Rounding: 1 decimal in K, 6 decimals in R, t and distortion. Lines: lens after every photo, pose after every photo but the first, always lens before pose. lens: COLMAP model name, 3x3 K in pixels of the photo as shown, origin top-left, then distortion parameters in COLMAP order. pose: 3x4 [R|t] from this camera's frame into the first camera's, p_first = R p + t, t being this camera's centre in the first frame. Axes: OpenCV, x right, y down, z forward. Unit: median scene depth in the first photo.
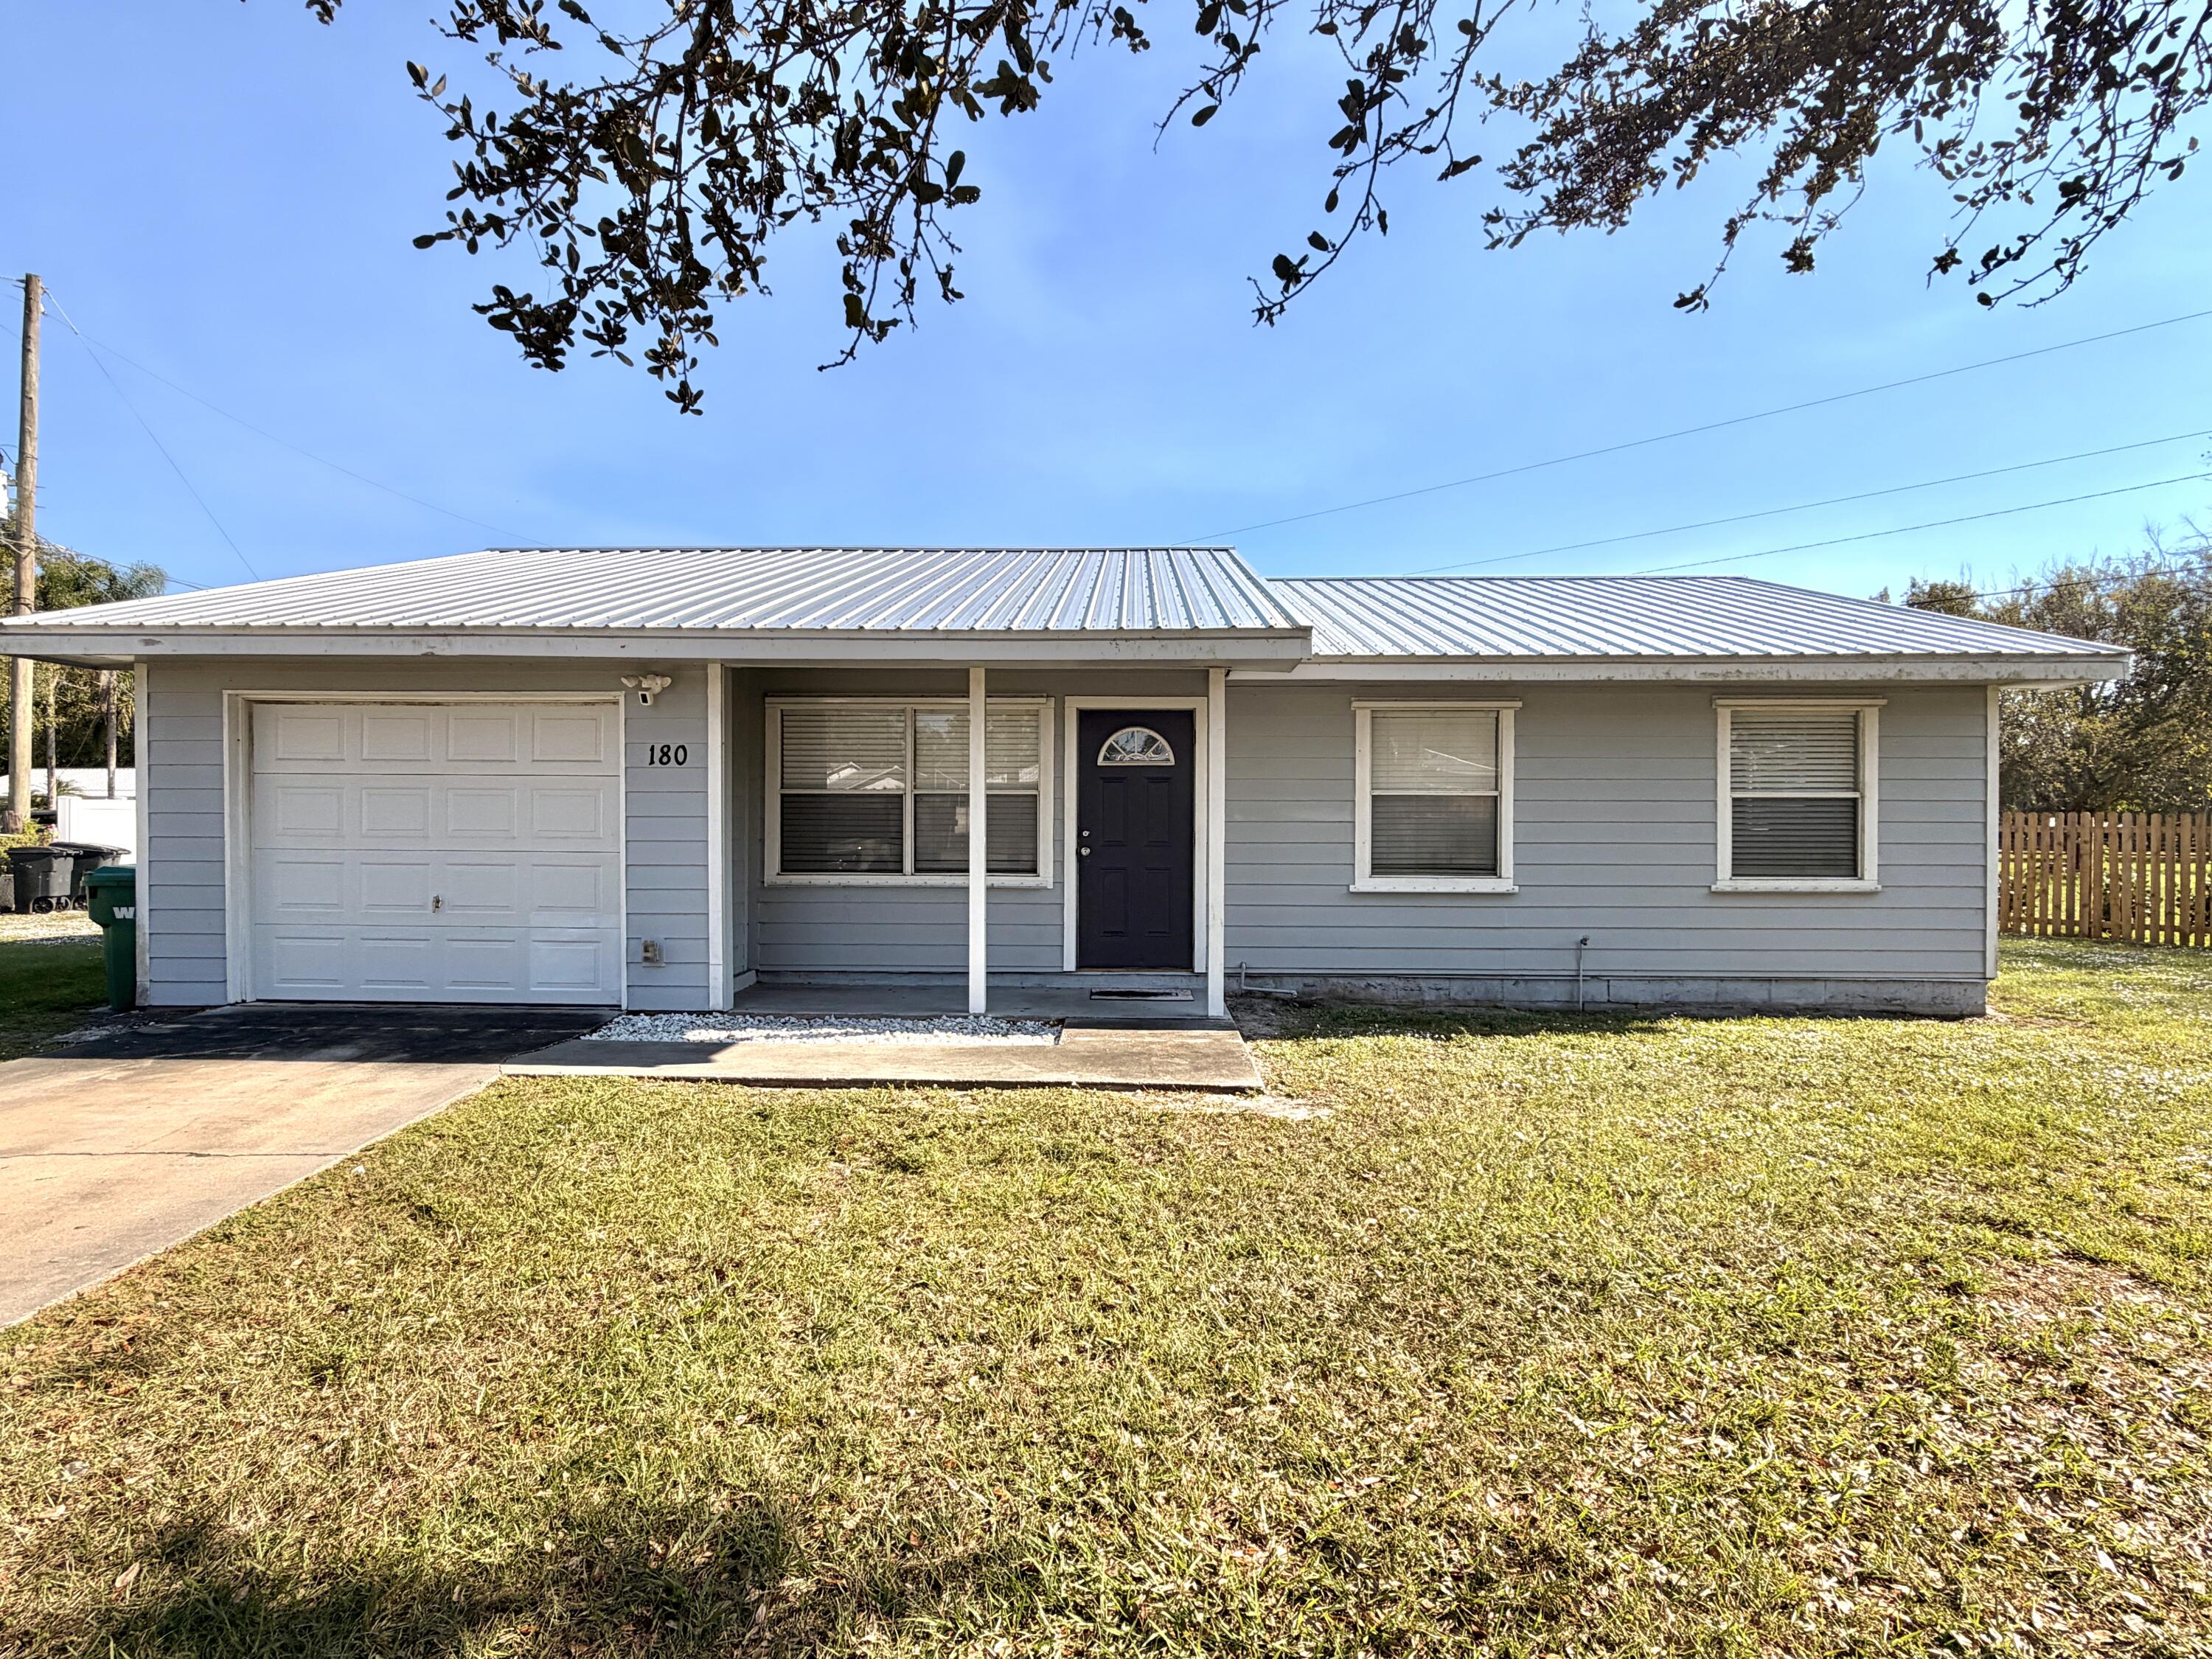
lens RADIAL K [[1101.6, 0, 1107.1], [0, 1101.6, 822.2], [0, 0, 1]] dist [0.001506, 0.001139]
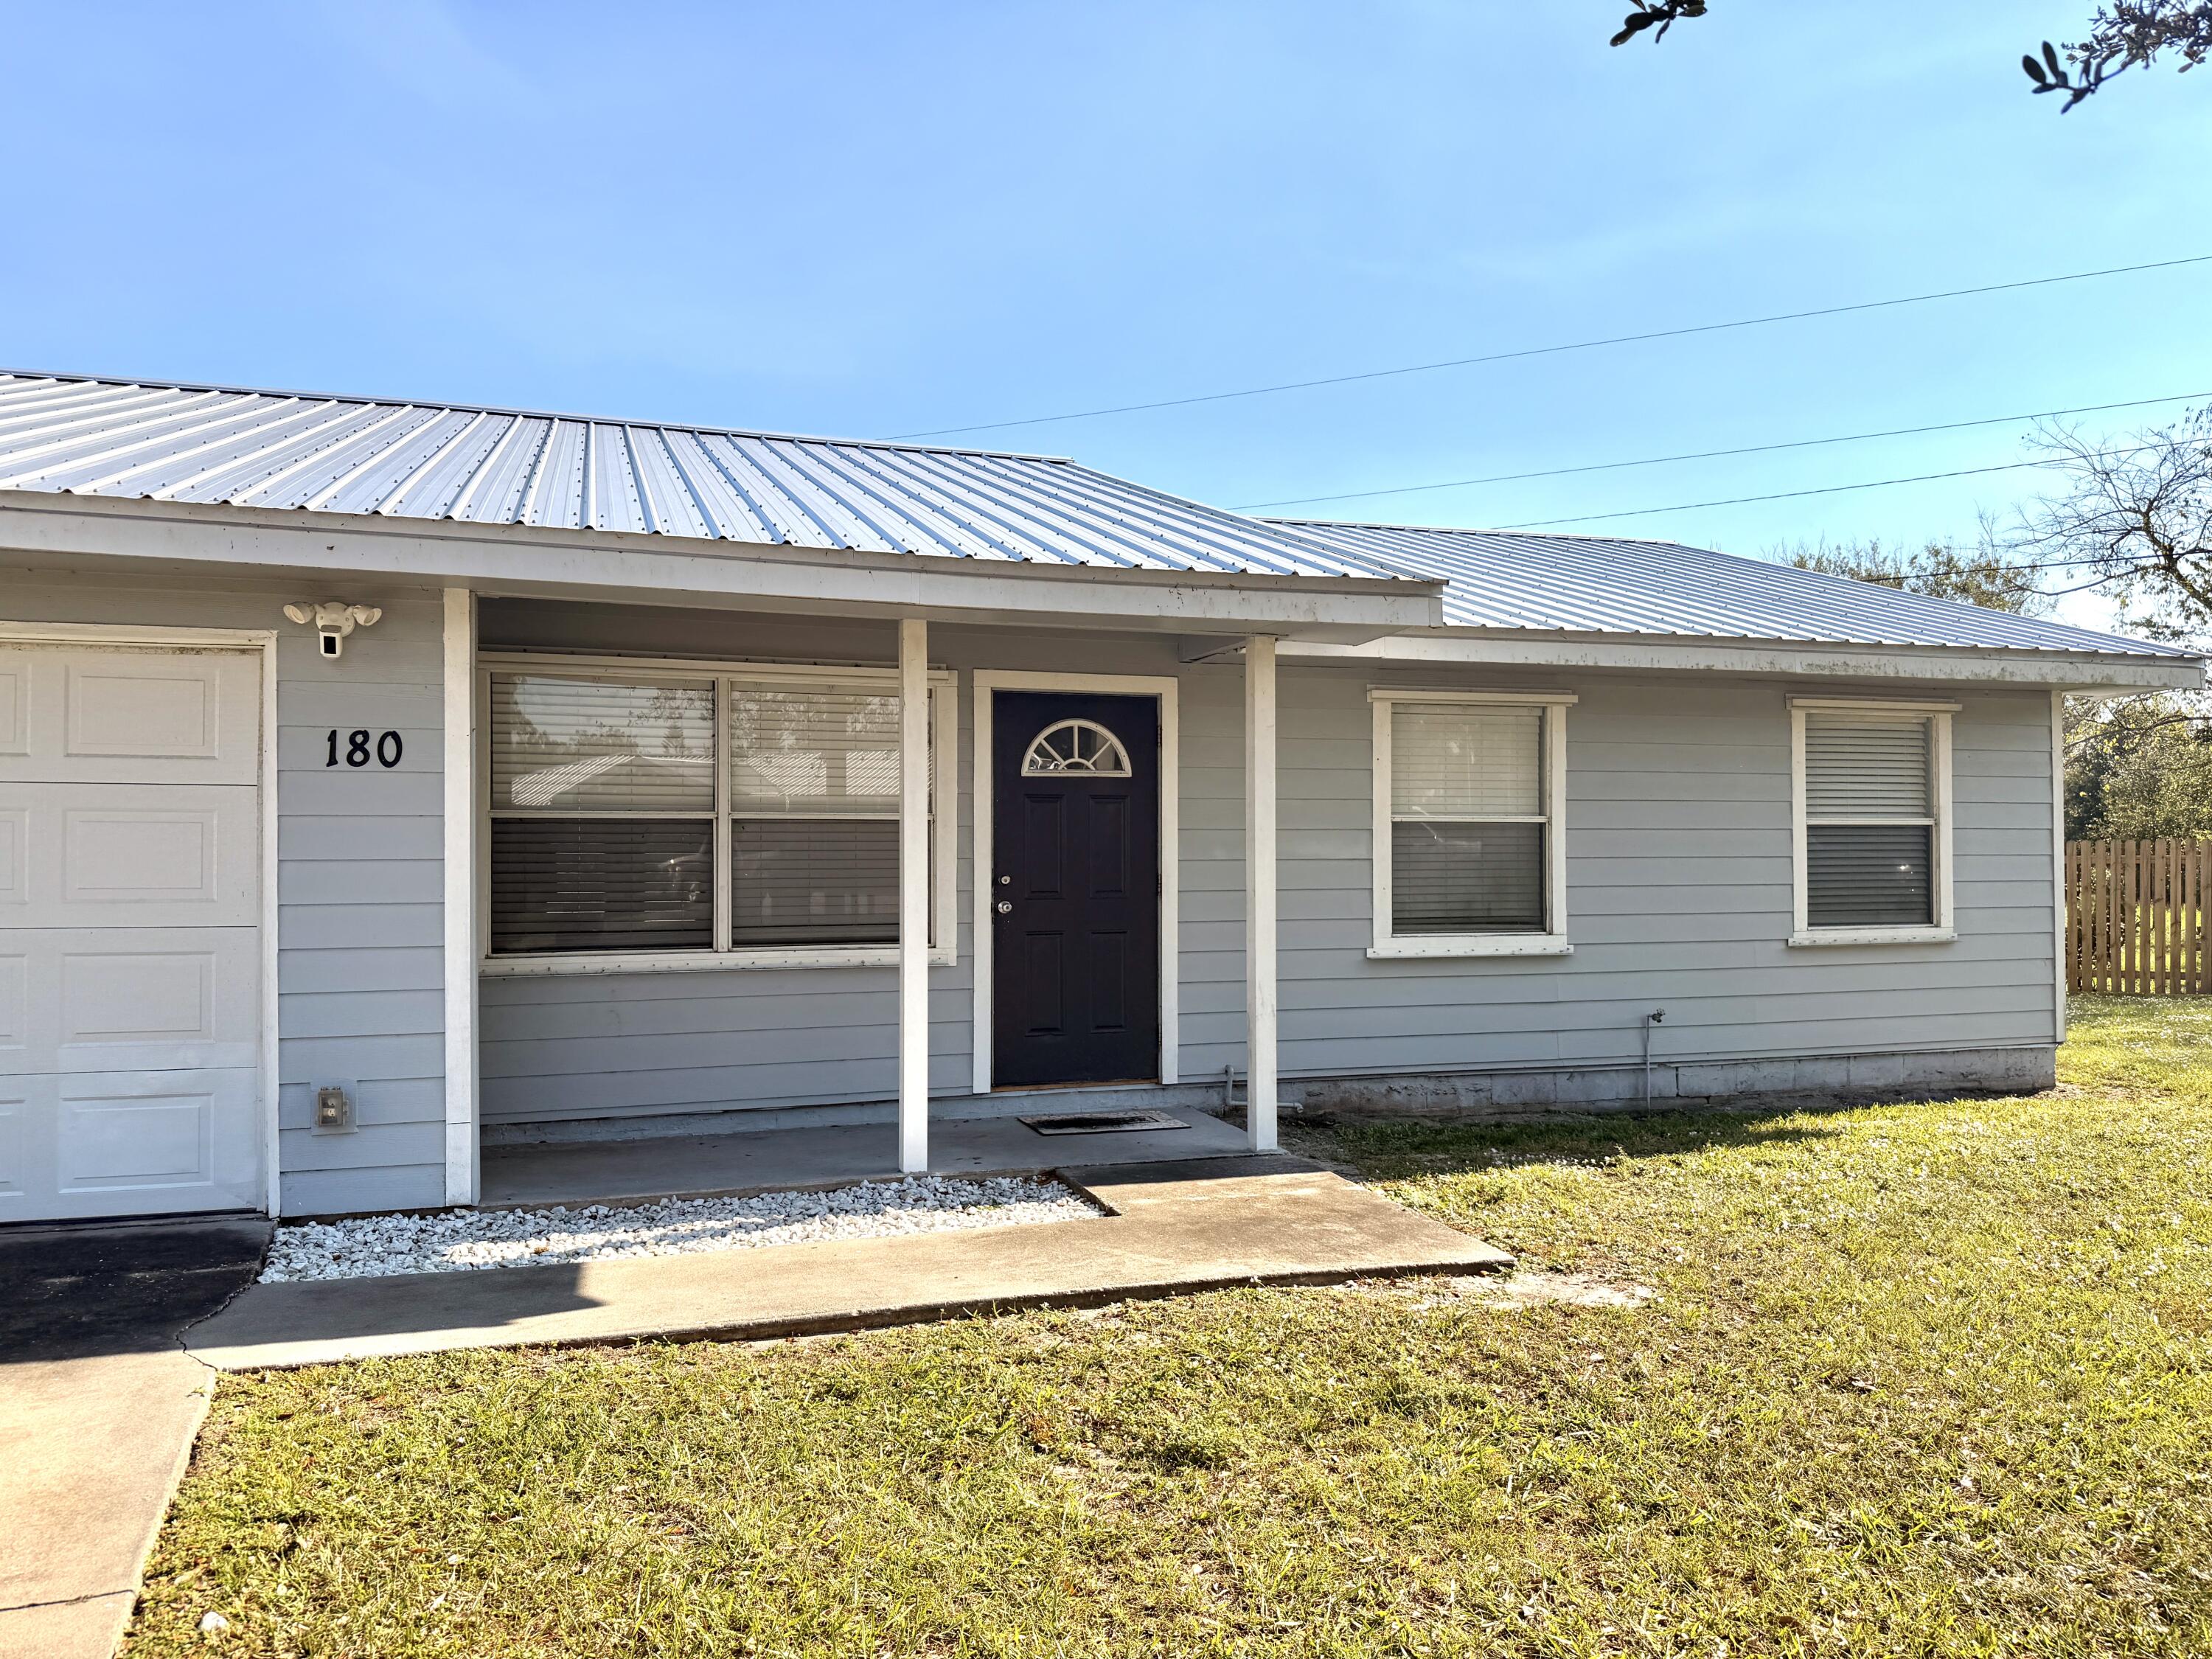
lens RADIAL K [[1557.6, 0, 1107.2], [0, 1557.6, 831.3], [0, 0, 1]] dist [0.038797, -0.024103]
pose [[0.944162, -0.000892, 0.329481, -0.267676], [0.005307, 0.999908, -0.012500, -0.006468], [-0.329439, 0.013551, 0.944079, 0.116179]]
